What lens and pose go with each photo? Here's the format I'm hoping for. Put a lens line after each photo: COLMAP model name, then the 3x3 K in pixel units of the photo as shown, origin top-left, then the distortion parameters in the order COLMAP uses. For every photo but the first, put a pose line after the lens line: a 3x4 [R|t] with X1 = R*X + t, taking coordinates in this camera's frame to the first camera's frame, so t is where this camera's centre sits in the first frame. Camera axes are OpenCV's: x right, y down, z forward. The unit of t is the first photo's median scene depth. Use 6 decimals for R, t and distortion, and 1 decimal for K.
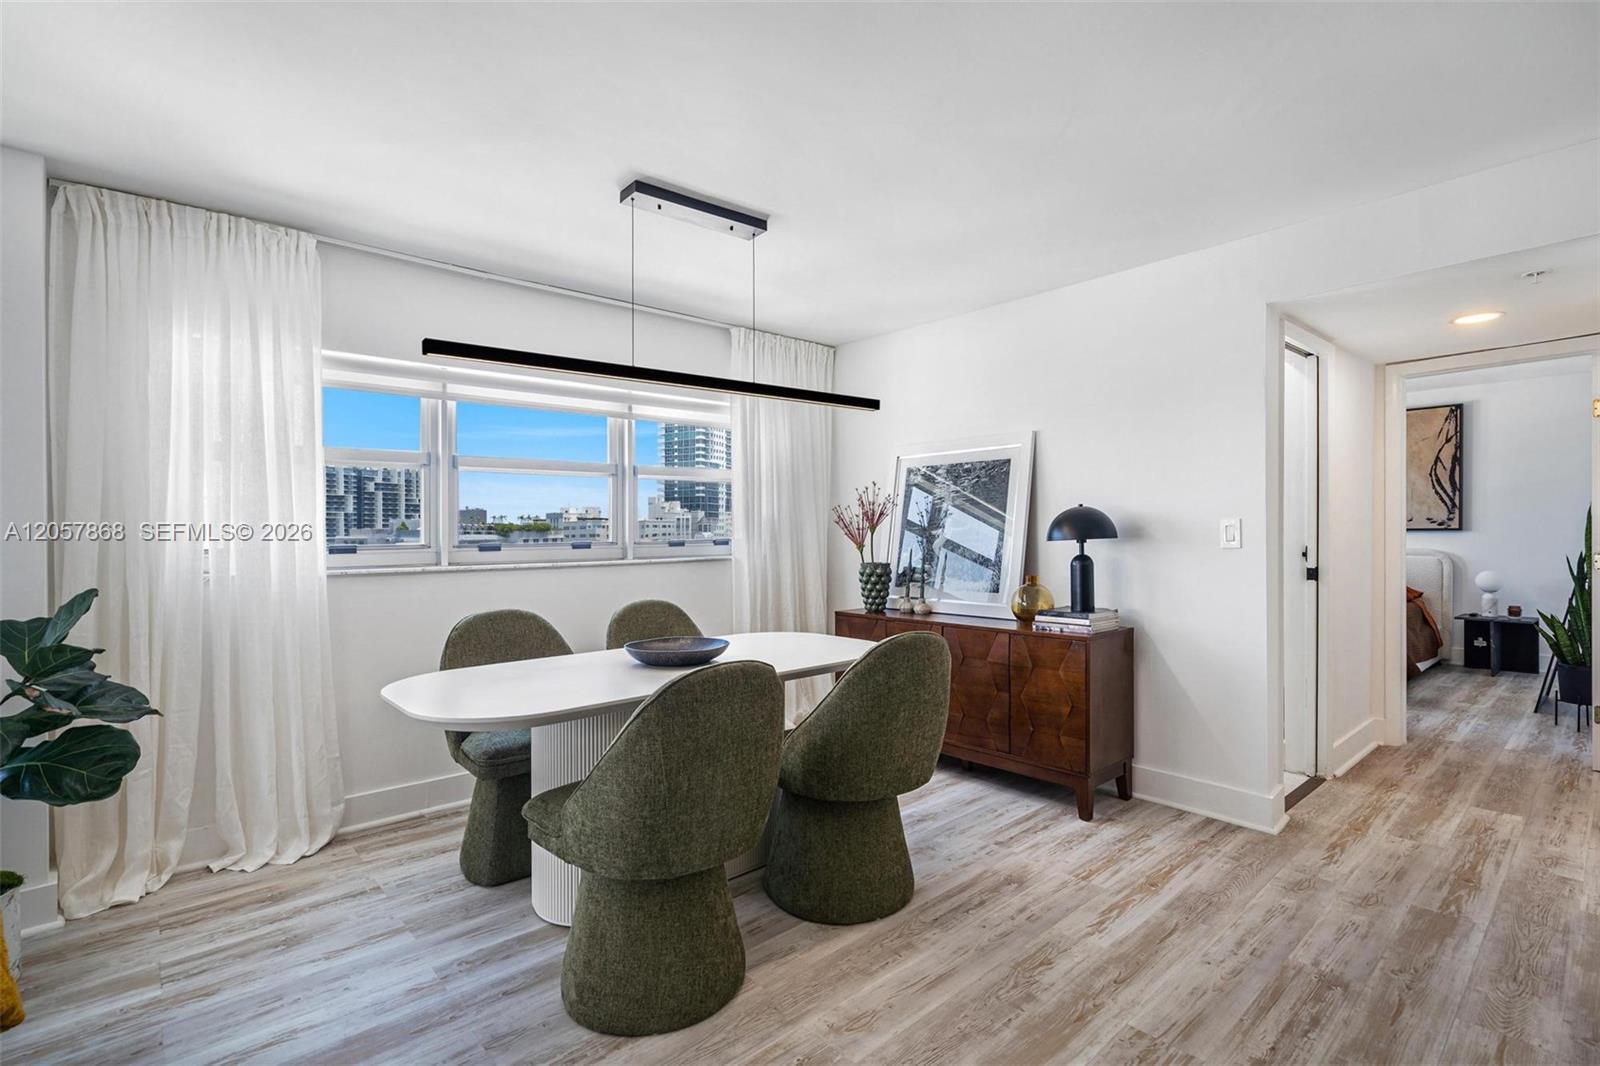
lens RADIAL K [[737.8, 0, 779.9], [0, 737.8, 541.6], [0, 0, 1]] dist [-0.001411, 0.004143]
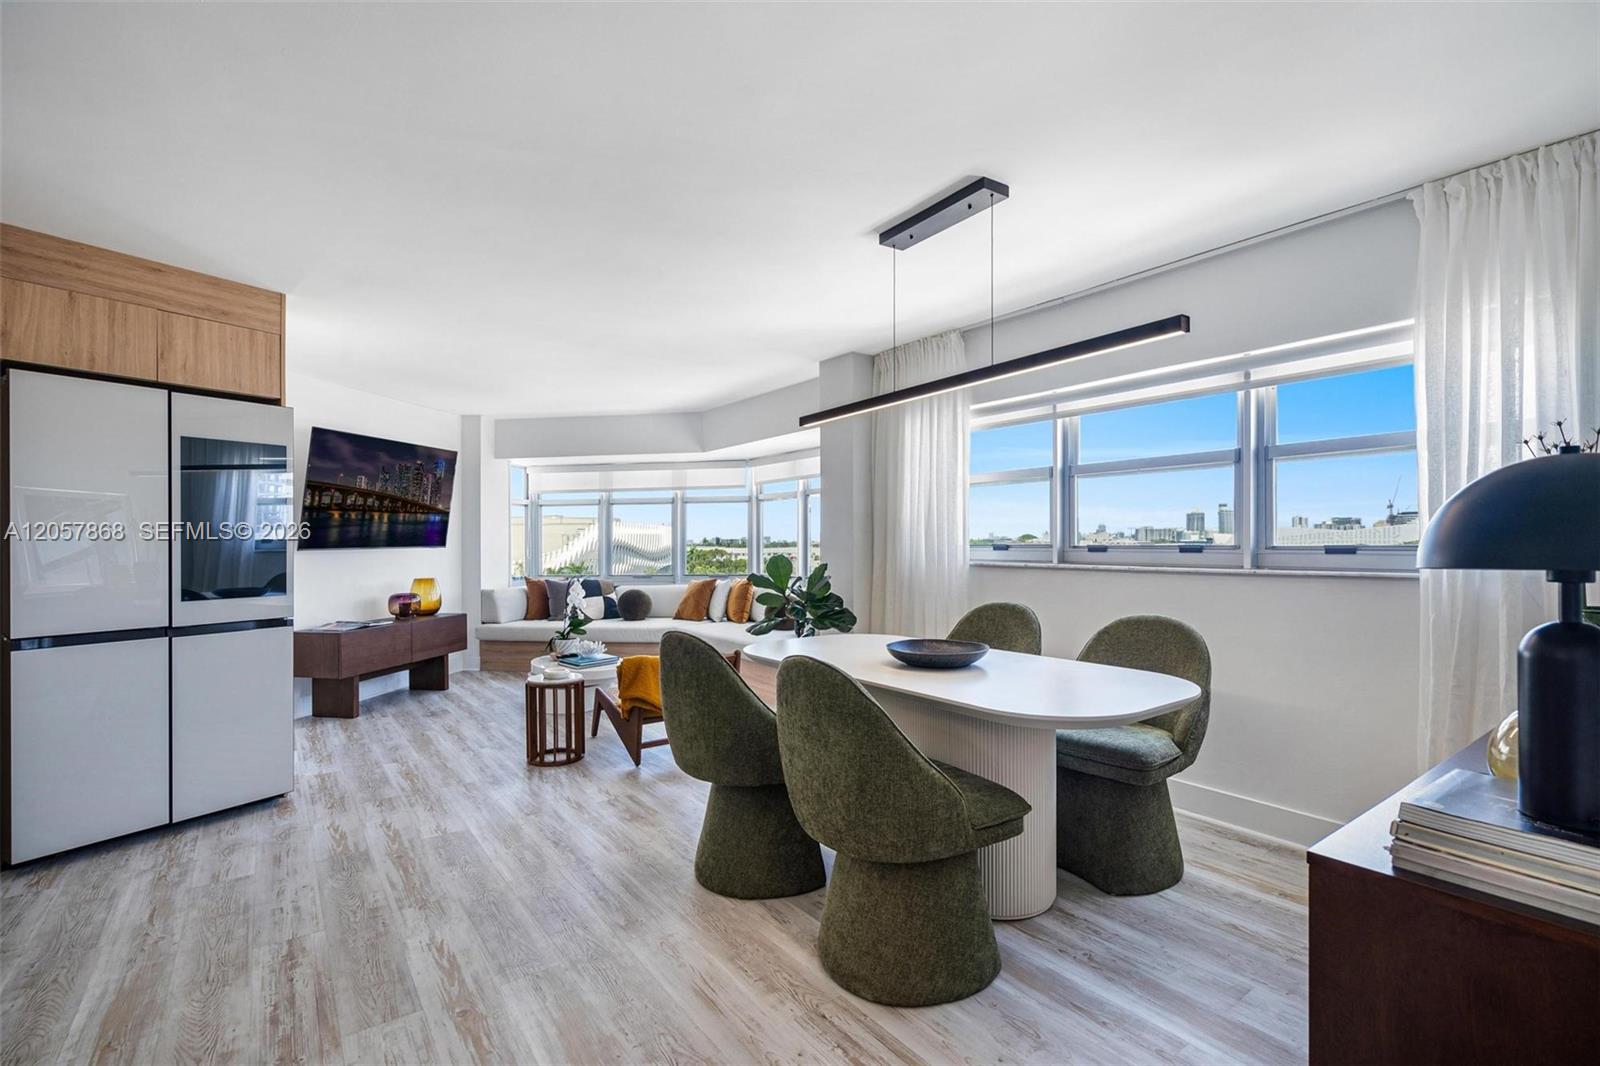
lens RADIAL K [[737.8, 0, 803.2], [0, 737.8, 546.0], [0, 0, 1]] dist [-0.001411, 0.004143]
pose [[-0.110674, 0.023597, -0.993577, 0.778291], [0.000013, 0.999718, 0.023742, -0.022583], [0.993857, 0.002614, -0.110643, 0.826190]]
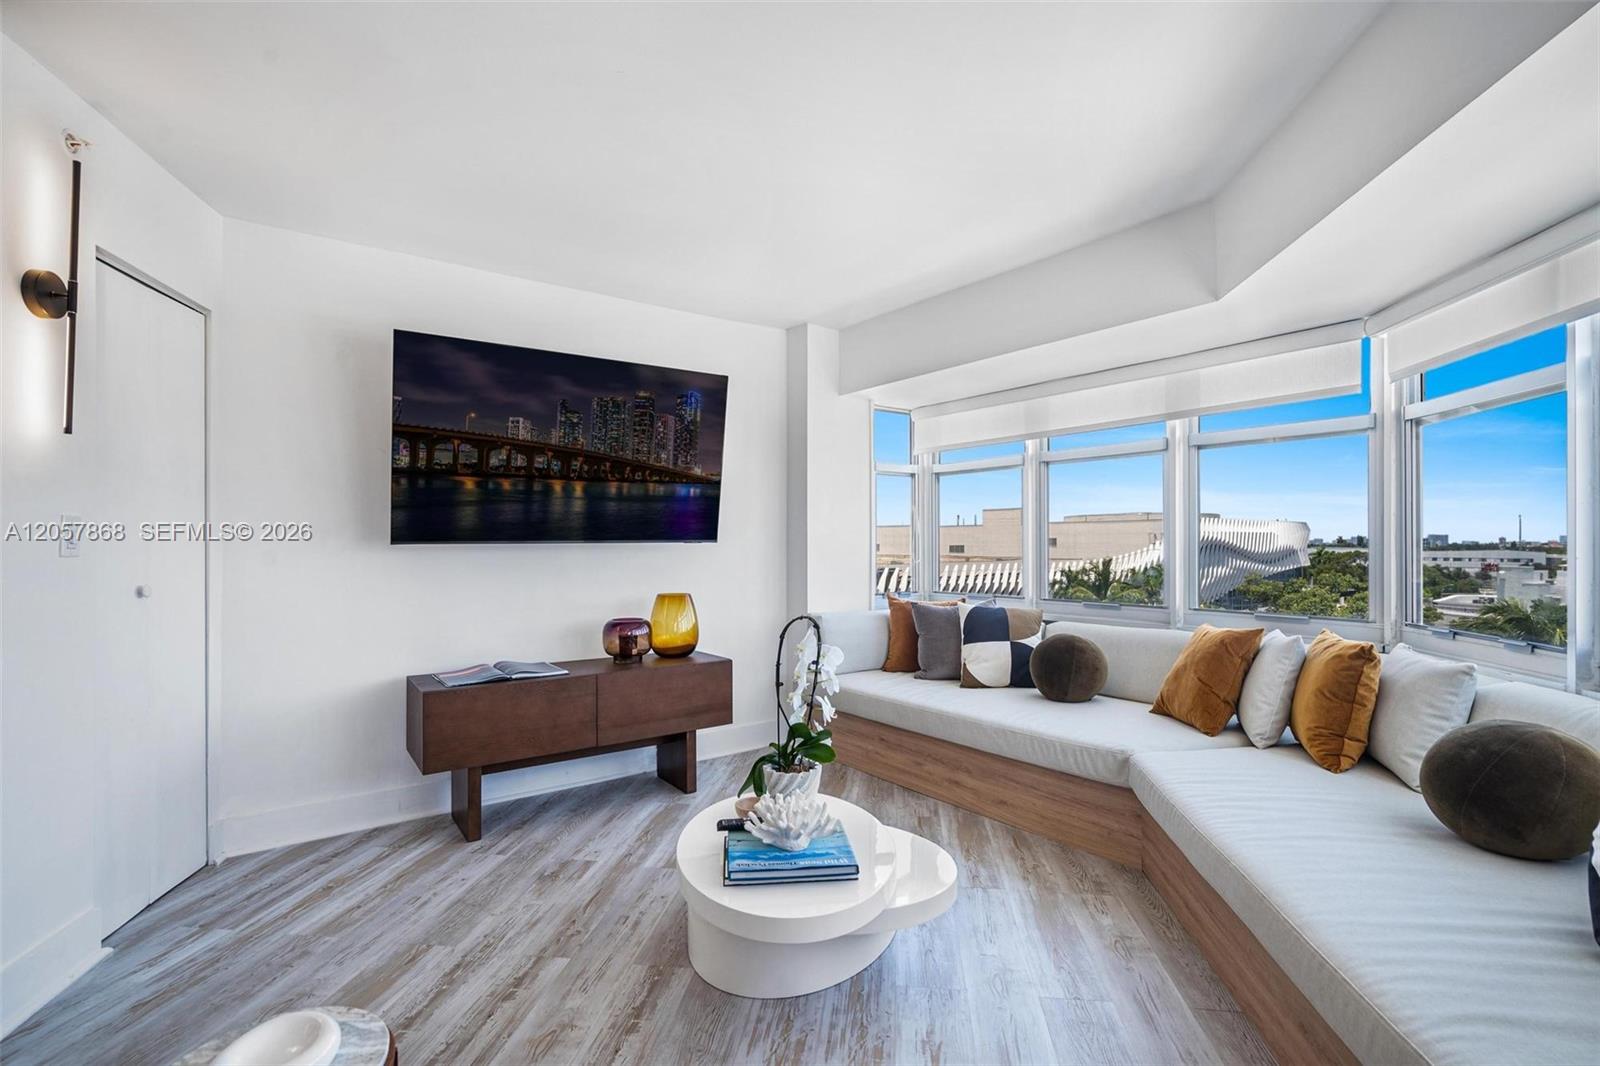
lens RADIAL K [[737.8, 0, 797.0], [0, 737.8, 521.6], [0, 0, 1]] dist [-0.001411, 0.004143]
pose [[-0.769081, -0.001095, -0.639151, -0.505669], [0.006779, 0.999928, -0.009870, 0.010795], [0.639116, -0.011924, -0.769018, 0.625610]]
